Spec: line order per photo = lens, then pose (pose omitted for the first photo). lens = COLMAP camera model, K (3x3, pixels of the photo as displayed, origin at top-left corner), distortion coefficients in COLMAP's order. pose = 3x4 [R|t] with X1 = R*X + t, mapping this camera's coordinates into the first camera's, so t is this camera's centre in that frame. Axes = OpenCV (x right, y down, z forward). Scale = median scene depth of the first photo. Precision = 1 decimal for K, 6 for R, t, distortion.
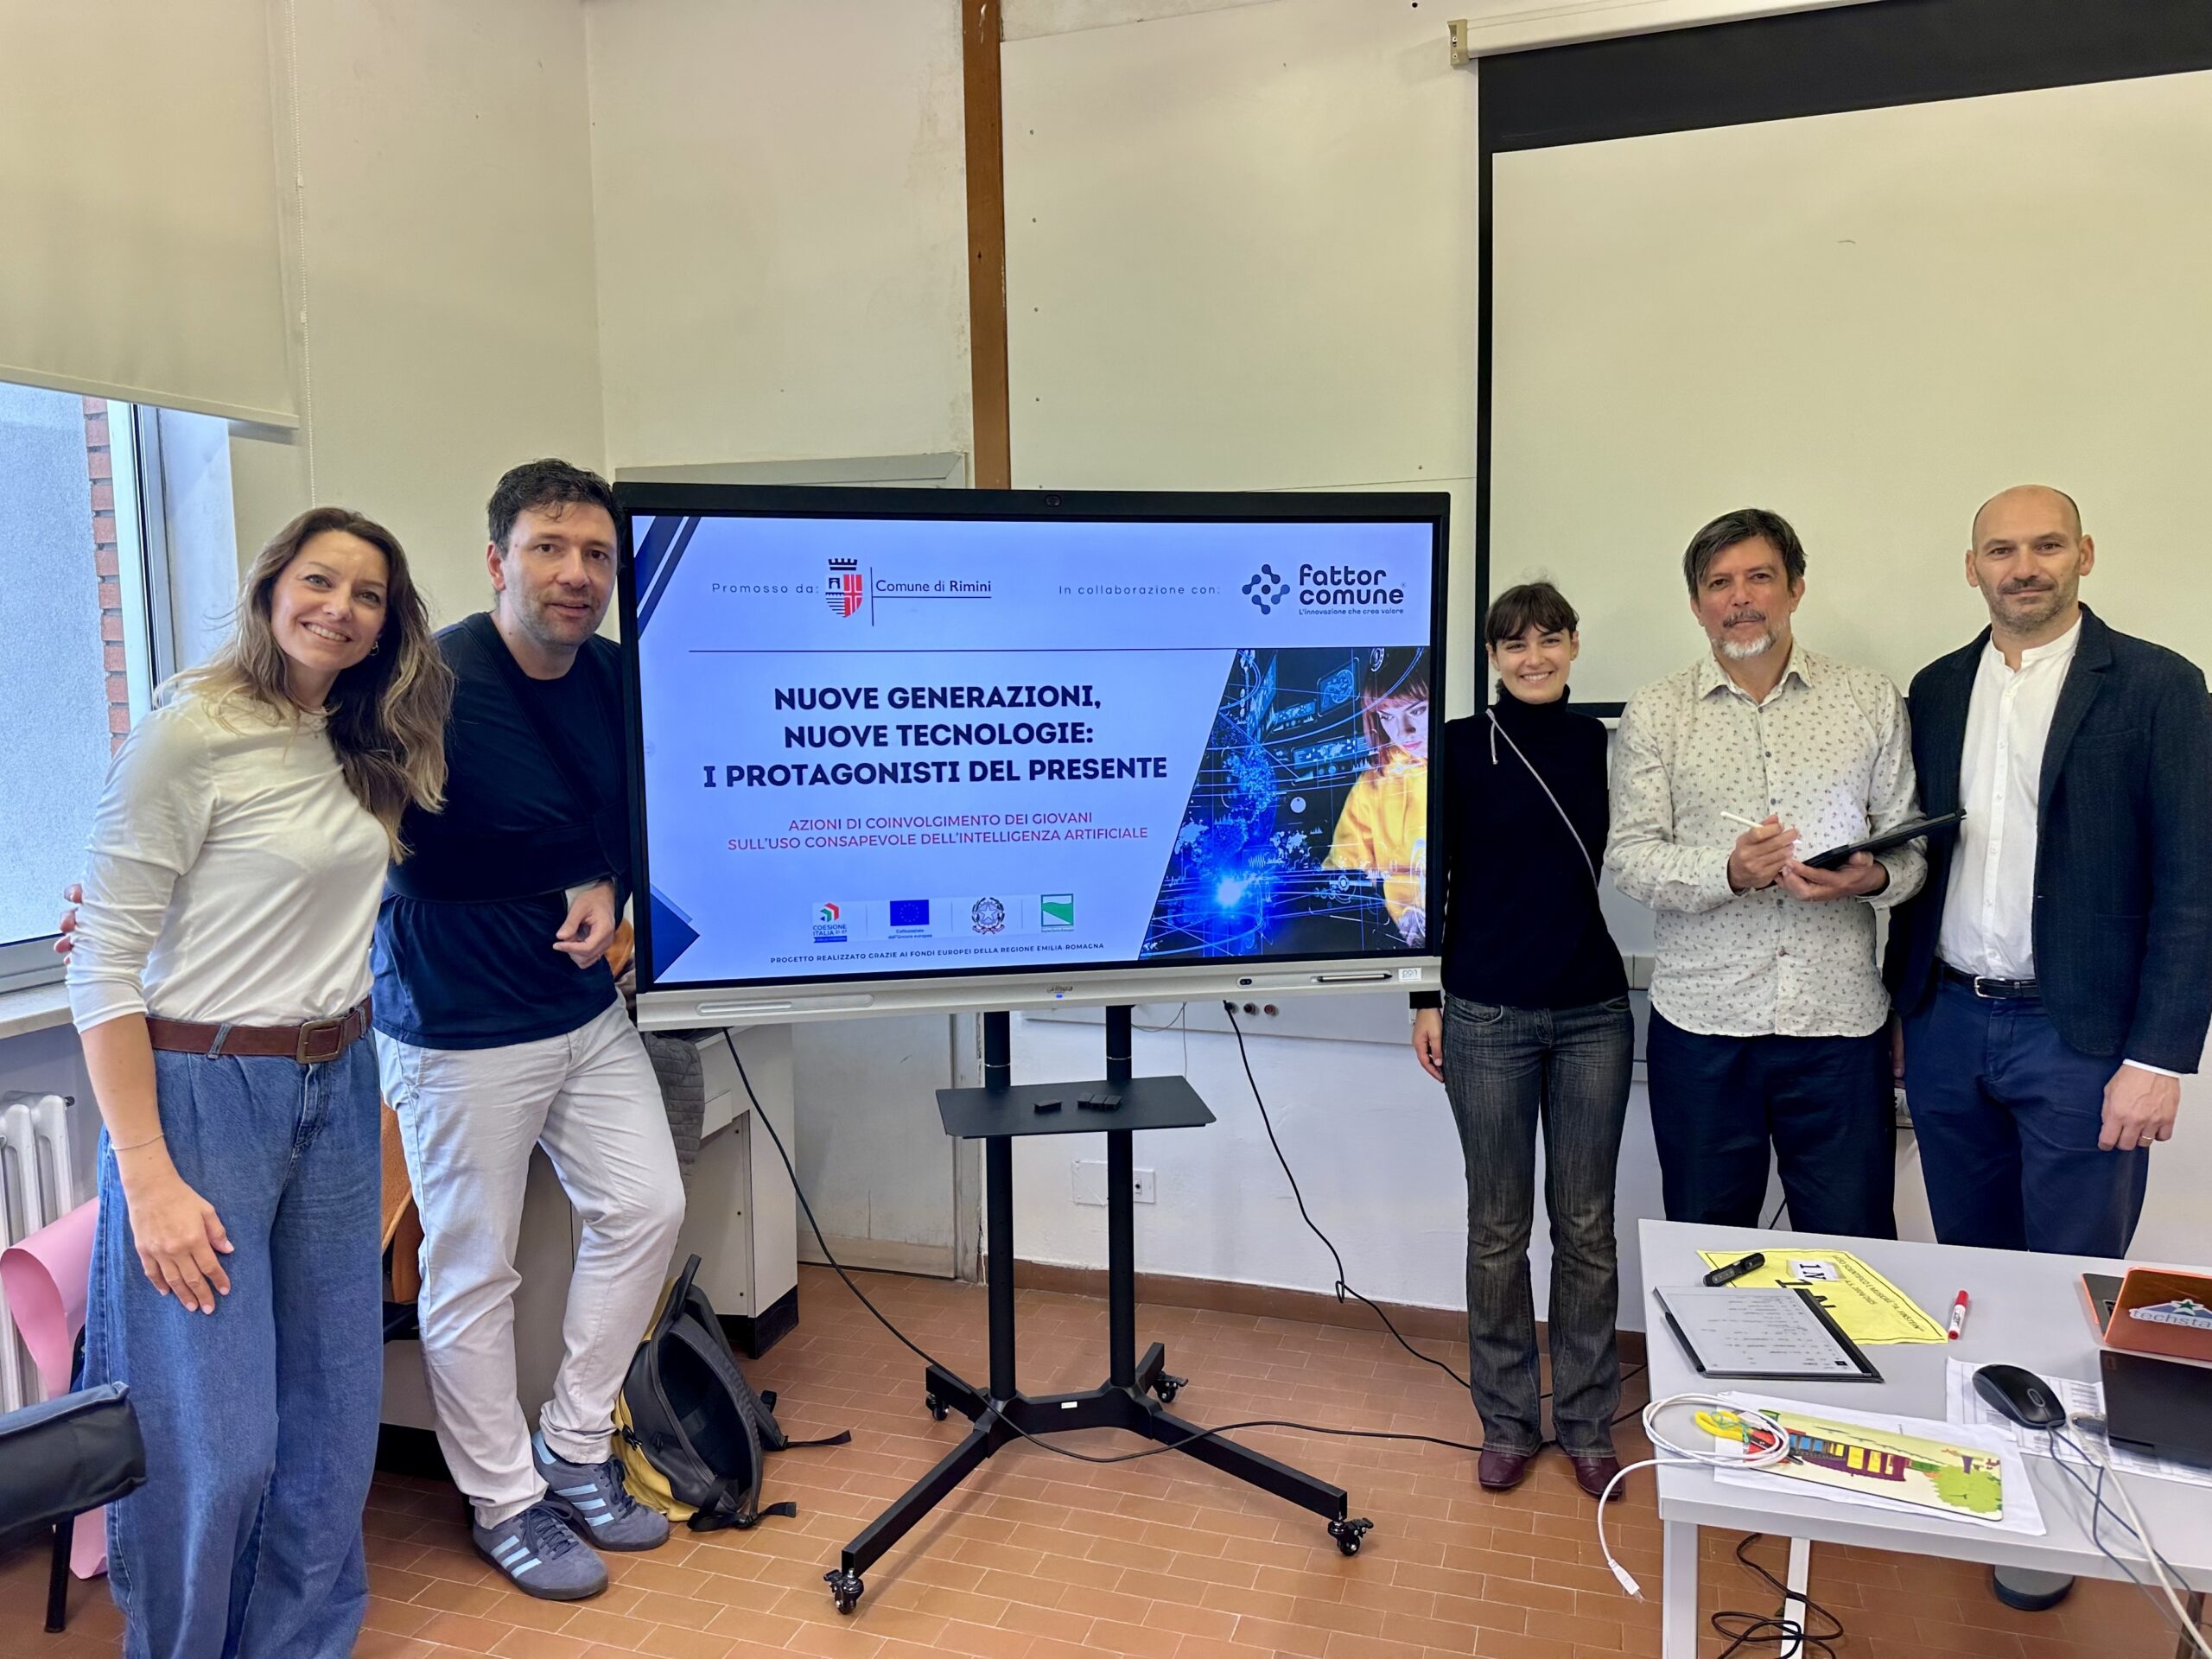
lens RADIAL K [[1562.1, 0, 1112.2], [0, 1562.1, 817.1], [0, 0, 1]] dist [0.074786, -0.046623]
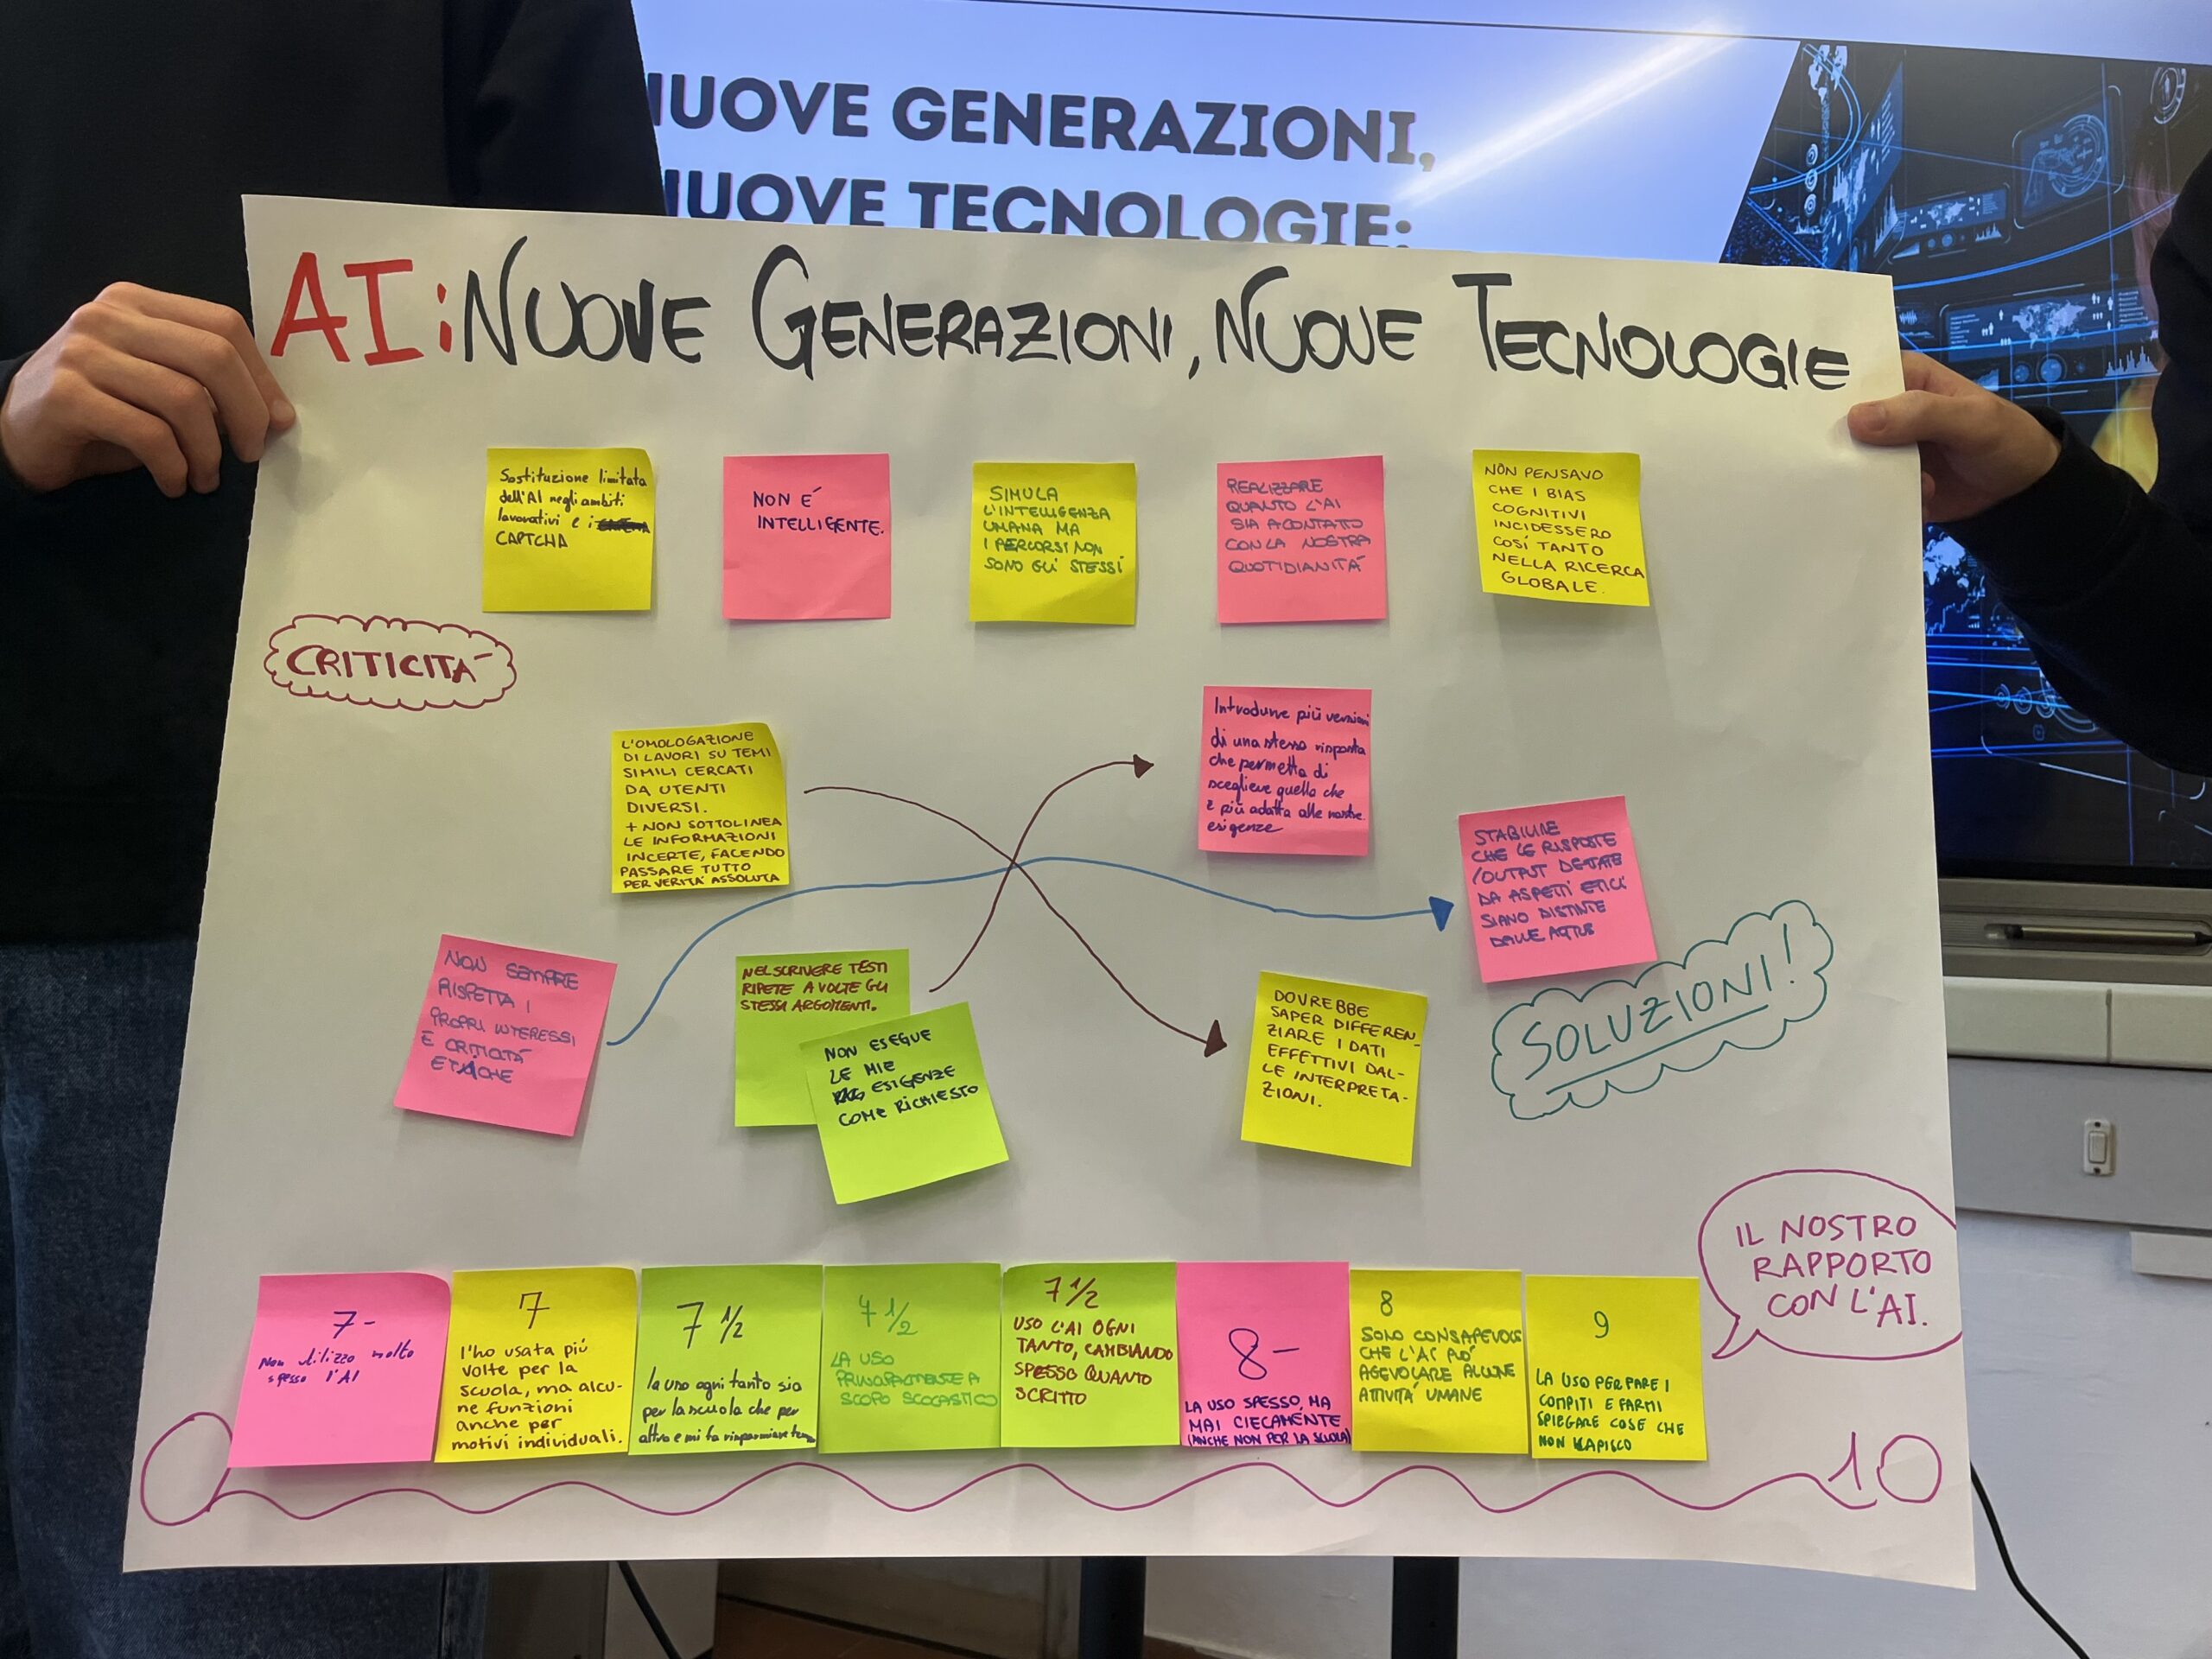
lens RADIAL K [[1725.5, 0, 1099.3], [0, 1725.5, 831.4], [0, 0, 1]] dist [0.069934, -0.016683]
pose [[0.988047, 0.032084, -0.150777, -0.018953], [-0.055820, 0.986188, -0.155940, 0.164931], [0.143691, 0.162492, 0.976191, 0.592823]]
